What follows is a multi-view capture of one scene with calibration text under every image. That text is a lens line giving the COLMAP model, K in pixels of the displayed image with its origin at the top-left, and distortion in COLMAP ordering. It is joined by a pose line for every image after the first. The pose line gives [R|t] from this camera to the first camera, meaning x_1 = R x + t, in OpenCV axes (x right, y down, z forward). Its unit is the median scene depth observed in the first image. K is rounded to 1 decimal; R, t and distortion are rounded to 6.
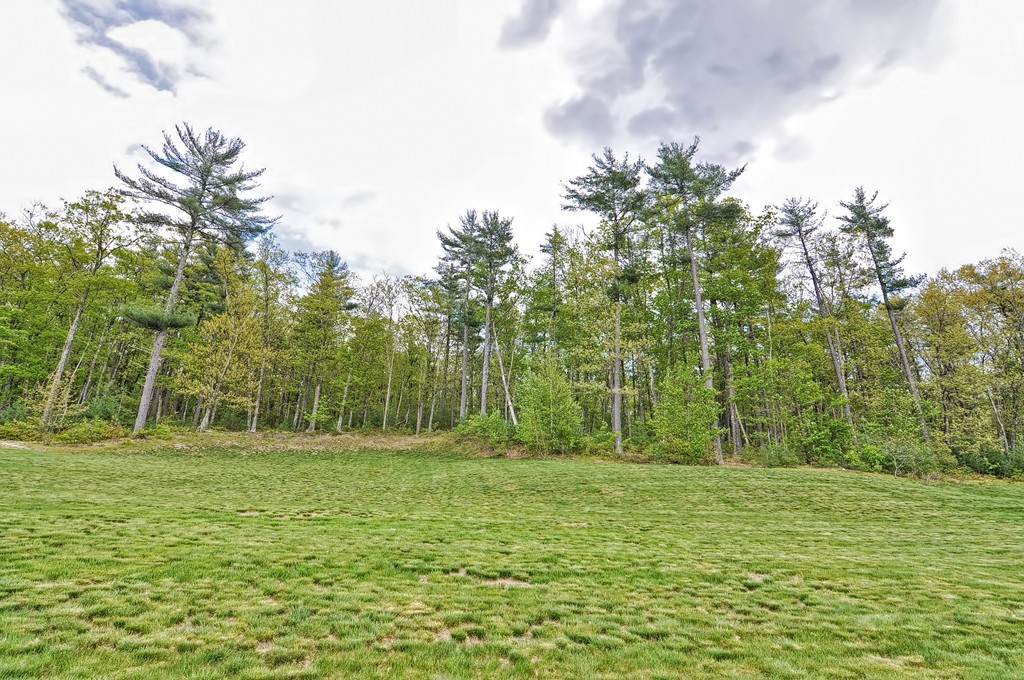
lens RADIAL K [[491.9, 0, 501.8], [0, 491.9, 341.9], [0, 0, 1]] dist [-0.006589, -0.011343]
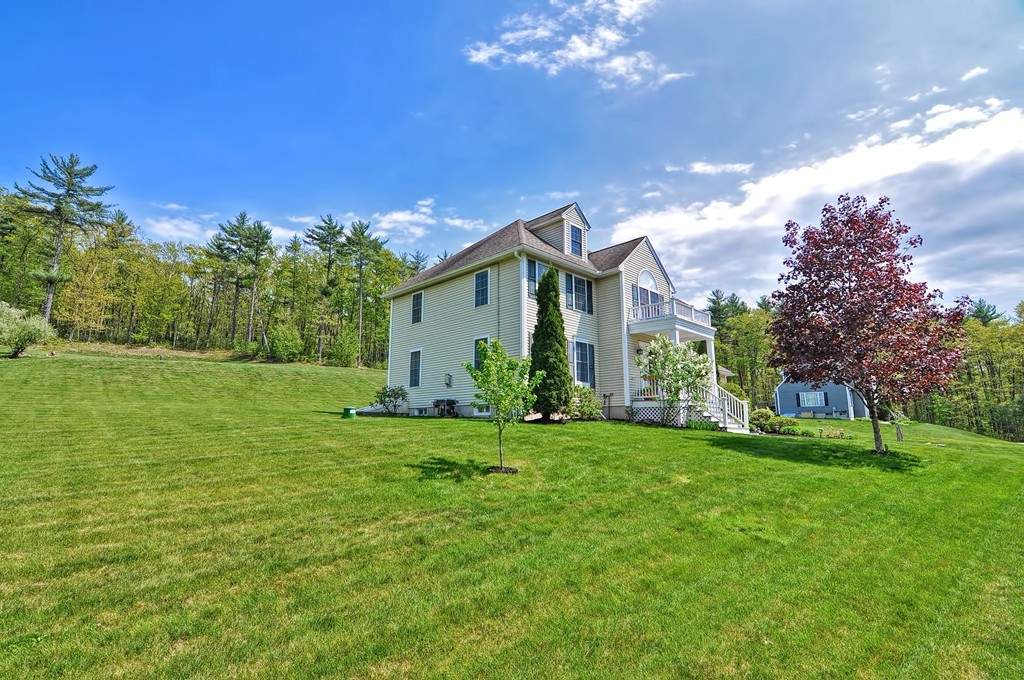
lens RADIAL K [[491.9, 0, 501.8], [0, 491.9, 341.9], [0, 0, 1]] dist [-0.006589, -0.011343]
pose [[0.850127, 0.045922, 0.524571, -0.217586], [-0.149870, 0.976091, 0.157434, -0.308777], [-0.504799, -0.212457, 0.836684, -1.146022]]
